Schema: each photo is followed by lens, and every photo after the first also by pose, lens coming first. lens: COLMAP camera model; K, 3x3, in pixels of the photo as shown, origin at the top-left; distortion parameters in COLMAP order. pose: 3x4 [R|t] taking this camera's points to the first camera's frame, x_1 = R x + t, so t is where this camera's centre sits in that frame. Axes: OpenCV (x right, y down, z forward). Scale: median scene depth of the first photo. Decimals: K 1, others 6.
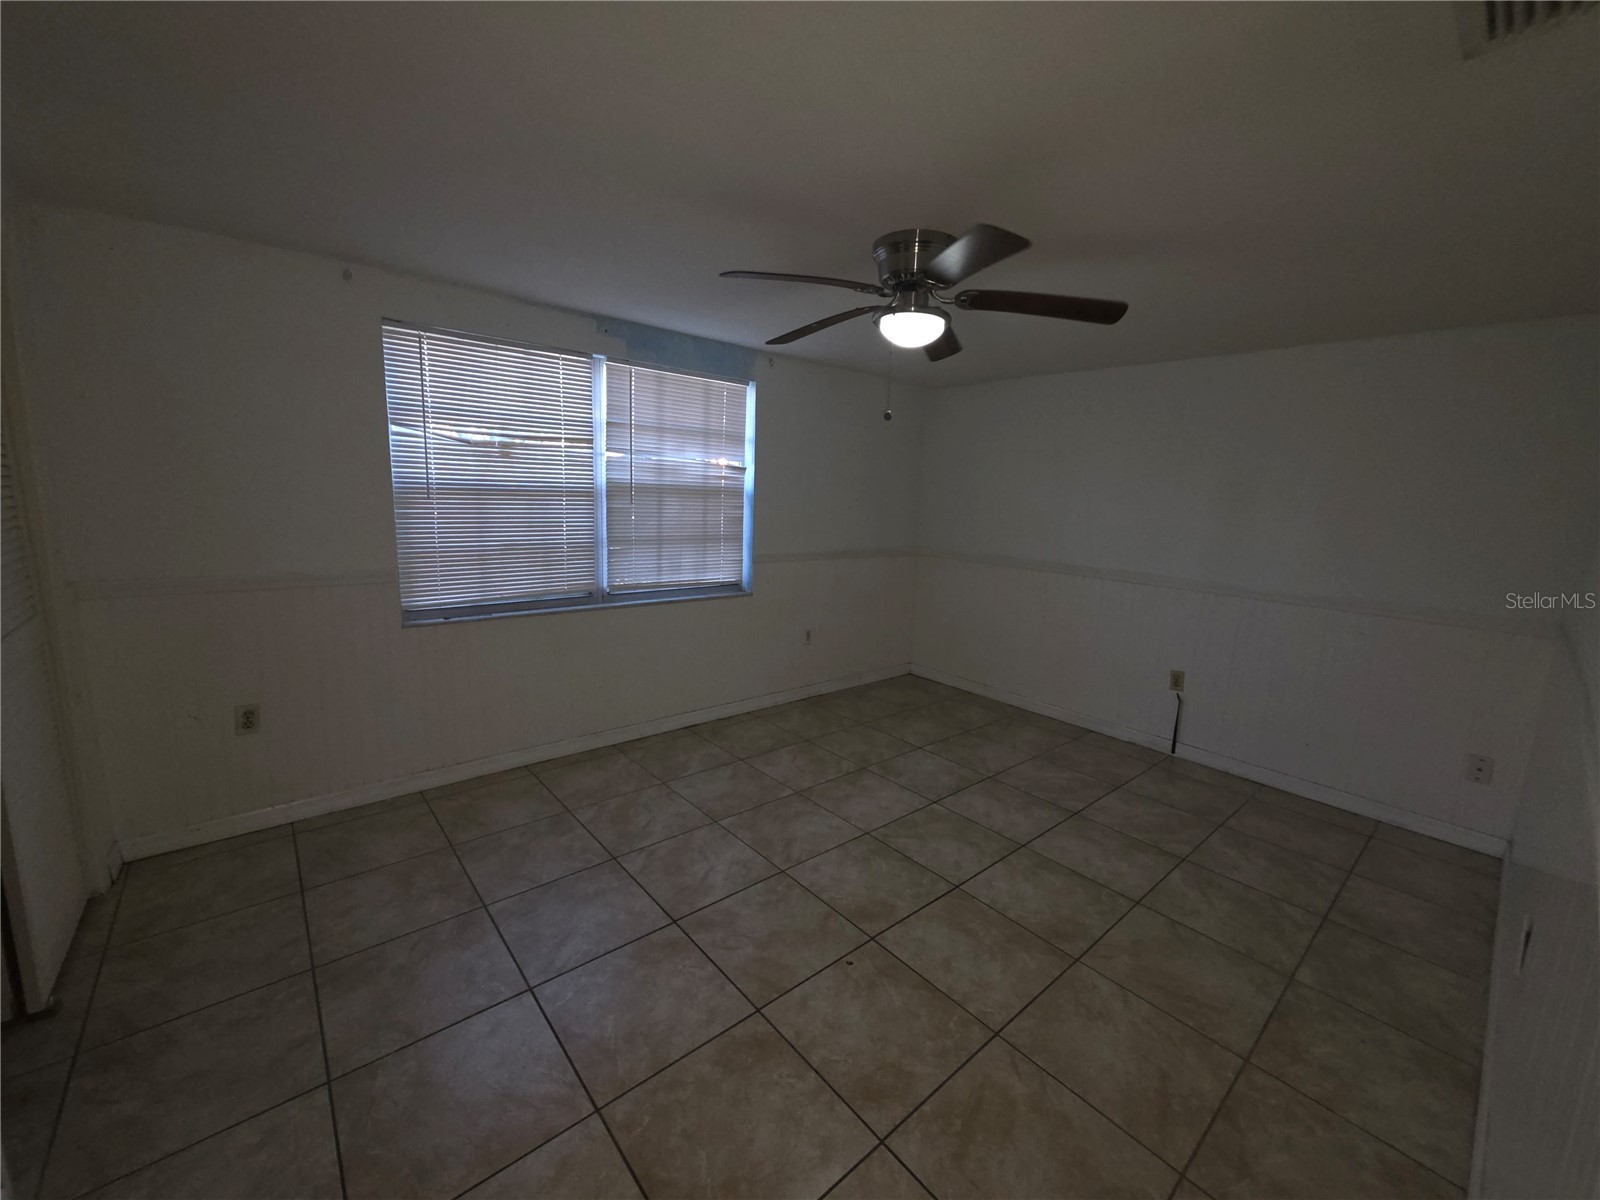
lens RADIAL K [[645.8, 0, 792.9], [0, 645.8, 605.3], [0, 0, 1]] dist [0.002463, -0.000486]
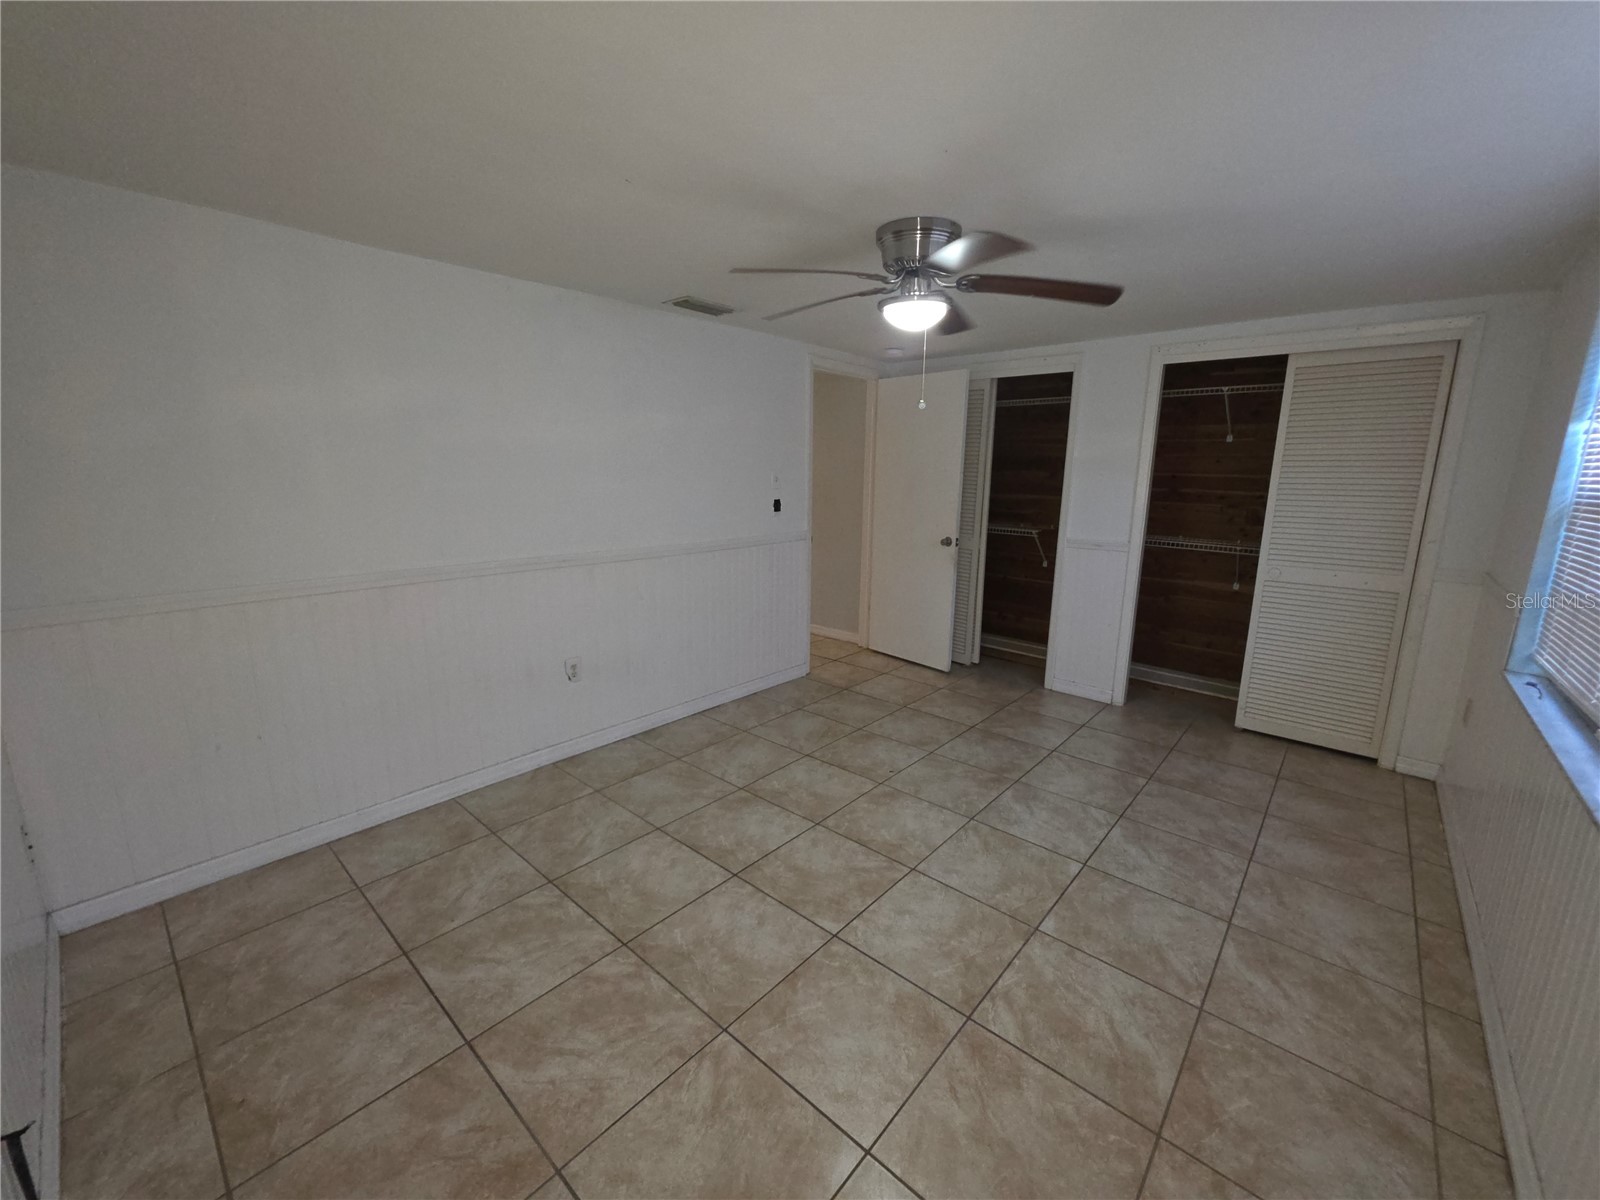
lens RADIAL K [[645.8, 0, 796.5], [0, 645.8, 592.9], [0, 0, 1]] dist [0.002463, -0.000486]
pose [[-0.988945, -0.026870, -0.145831, 0.418652], [-0.077219, 0.932898, 0.351764, -0.293326], [0.126593, 0.359136, -0.924660, 1.703097]]
